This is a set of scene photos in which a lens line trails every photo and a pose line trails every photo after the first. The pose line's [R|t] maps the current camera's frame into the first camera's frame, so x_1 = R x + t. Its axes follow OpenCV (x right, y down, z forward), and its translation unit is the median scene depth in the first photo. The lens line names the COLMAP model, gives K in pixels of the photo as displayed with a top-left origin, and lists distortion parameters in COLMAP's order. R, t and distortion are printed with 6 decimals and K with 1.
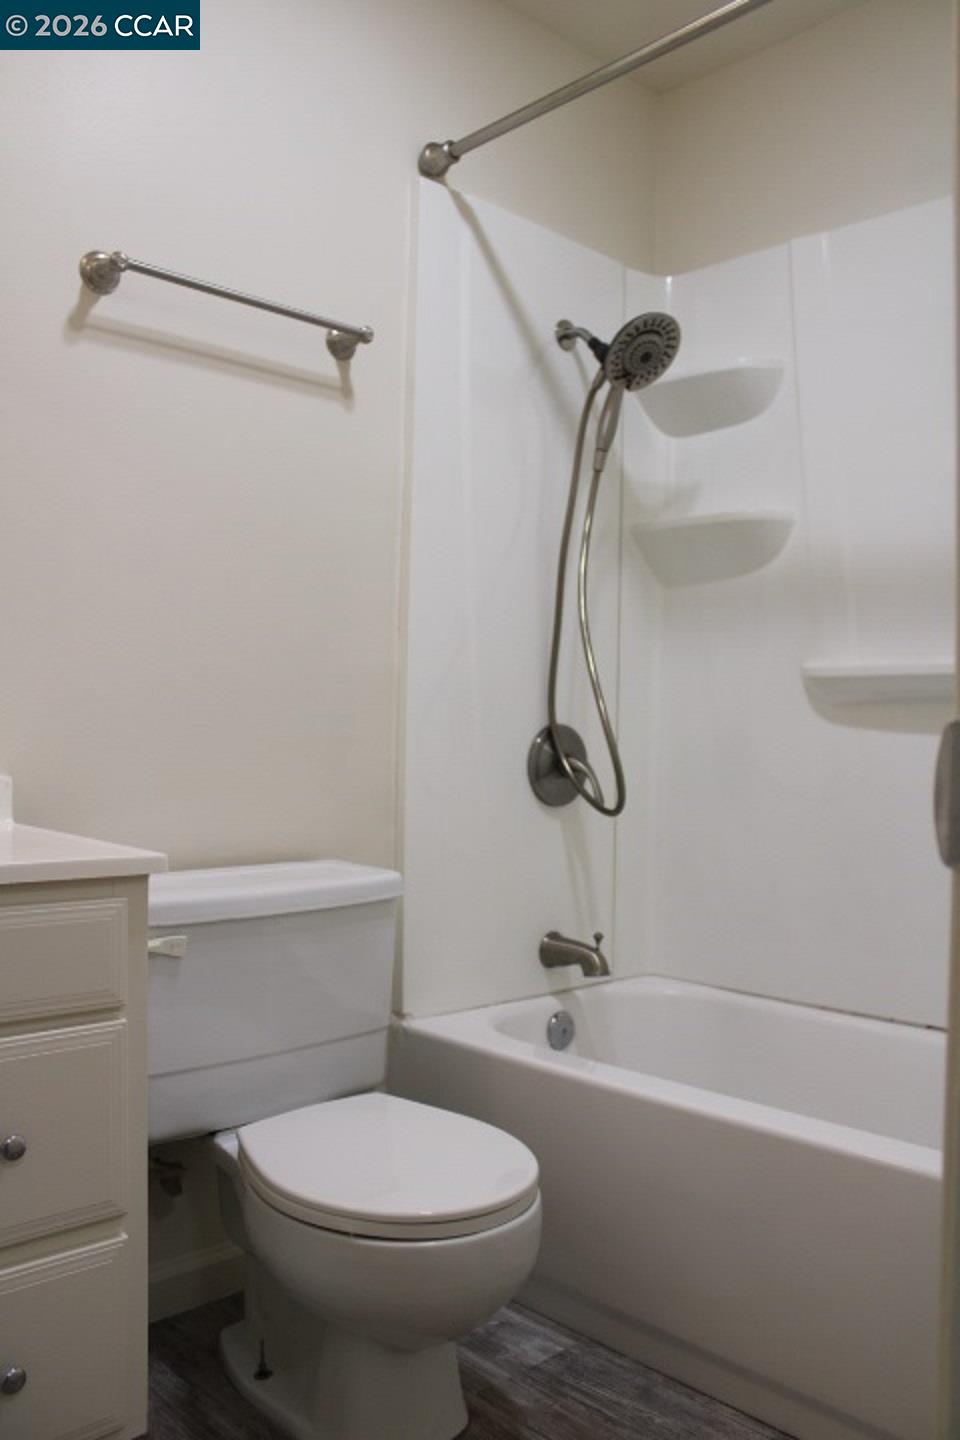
lens RADIAL K [[1209.2, 0, 483.7], [0, 1209.2, 720.5], [0, 0, 1]] dist [-0.156422, 0.133293]
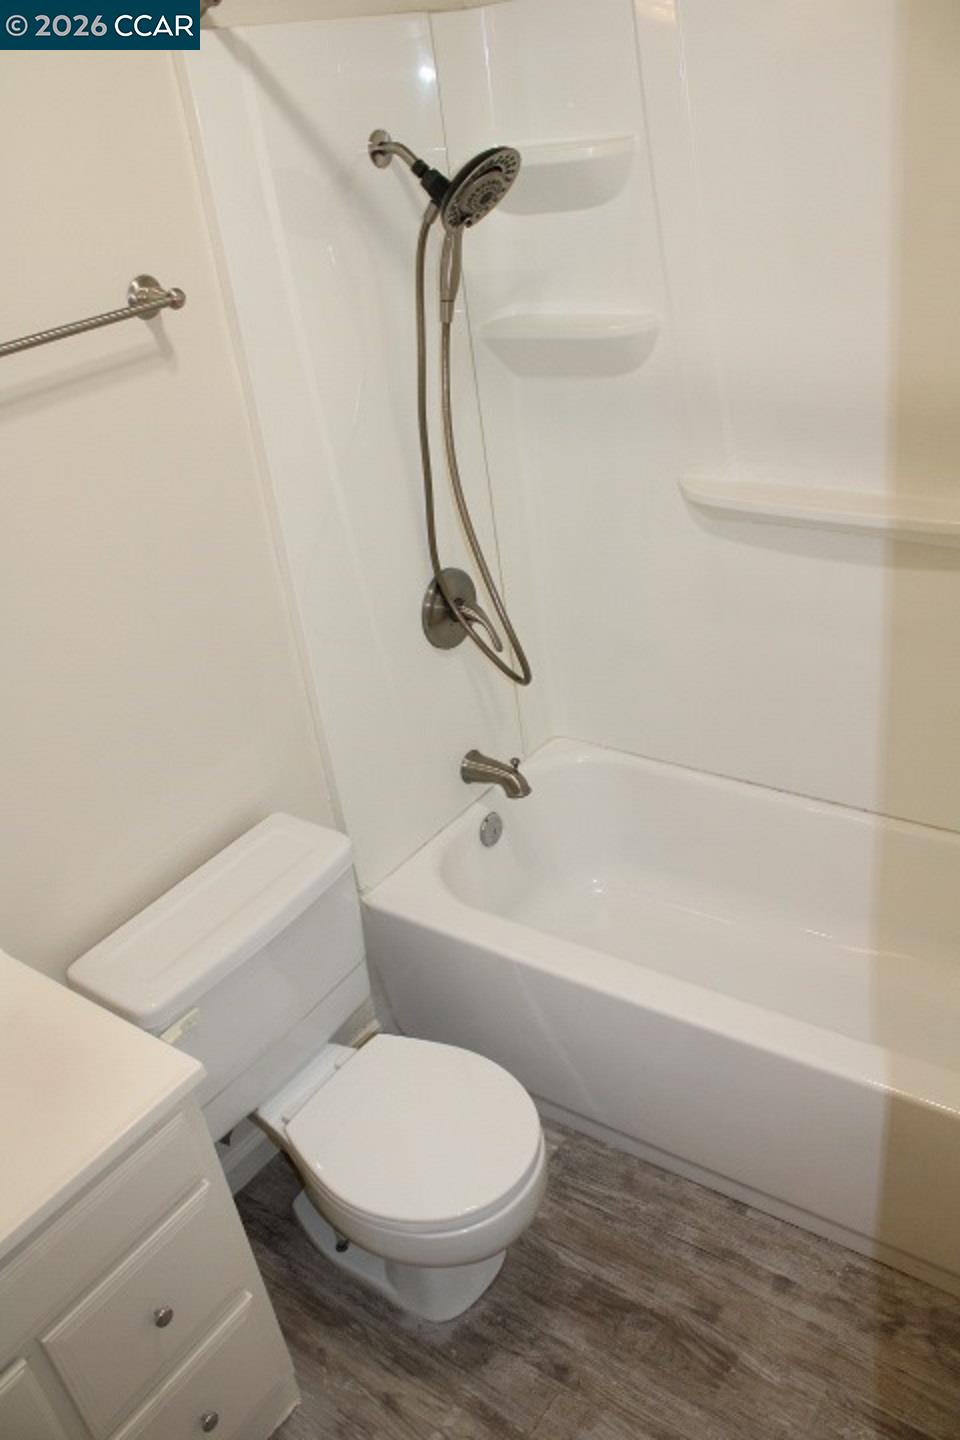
lens RADIAL K [[1209.2, 0, 482.9], [0, 1209.2, 726.4], [0, 0, 1]] dist [-0.156422, 0.133293]
pose [[0.973858, -0.210907, 0.084370, -0.020426], [0.144091, 0.860685, 0.488323, -0.430390], [-0.175606, -0.463401, 0.868575, 0.082578]]
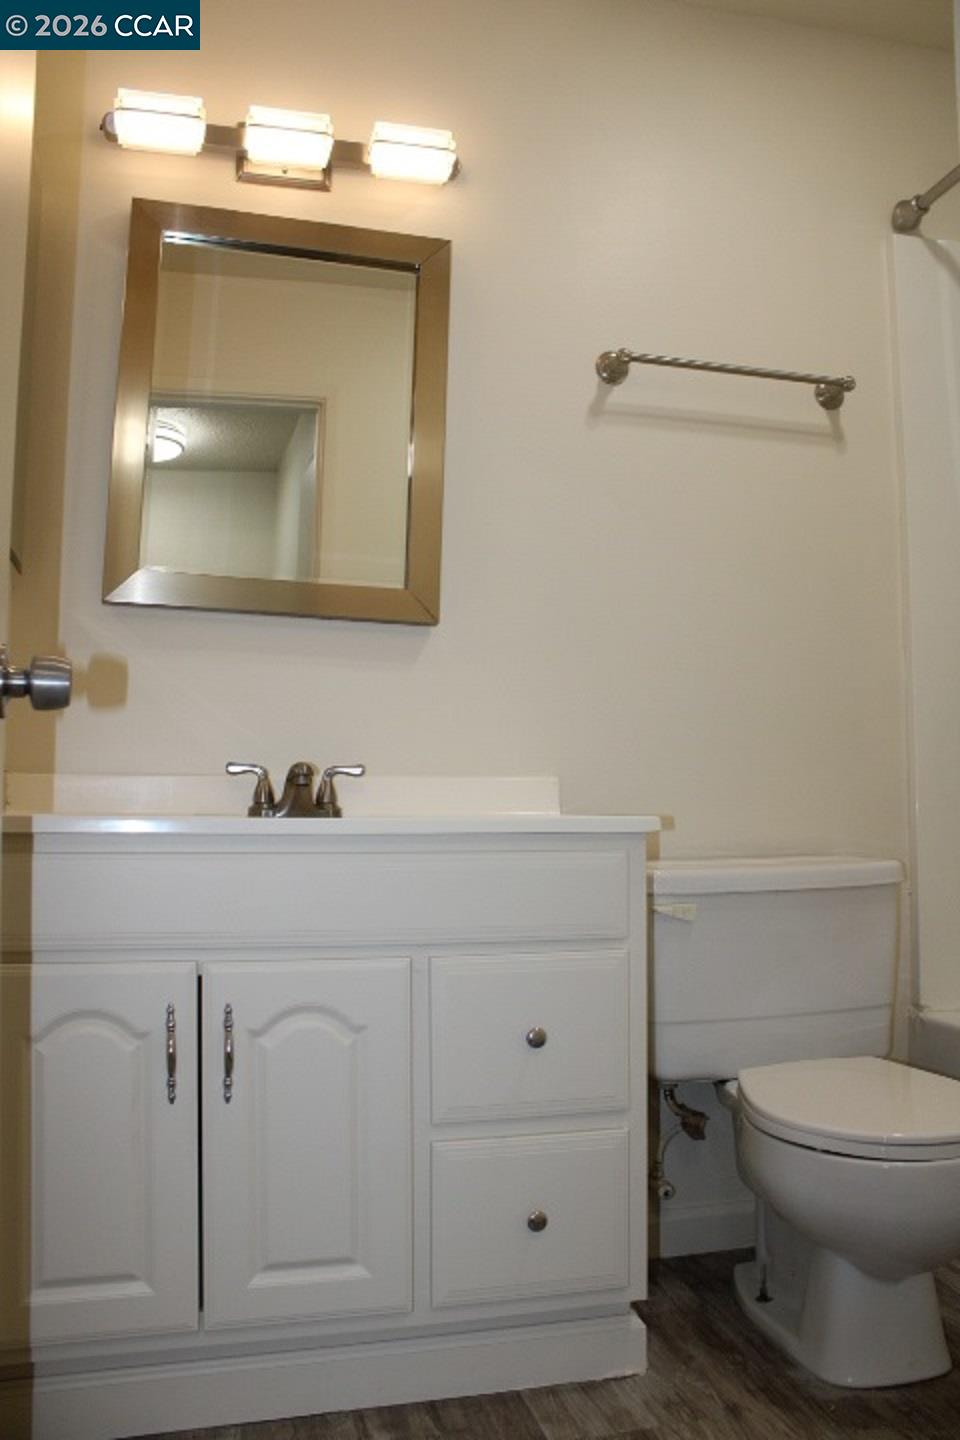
lens RADIAL K [[1209.2, 0, 479.7], [0, 1209.2, 721.6], [0, 0, 1]] dist [-0.156422, 0.133293]
pose [[0.869680, -0.057924, -0.490205, 0.122423], [0.022239, 0.996681, -0.078315, 0.070180], [0.493114, 0.057207, 0.868082, -0.113272]]
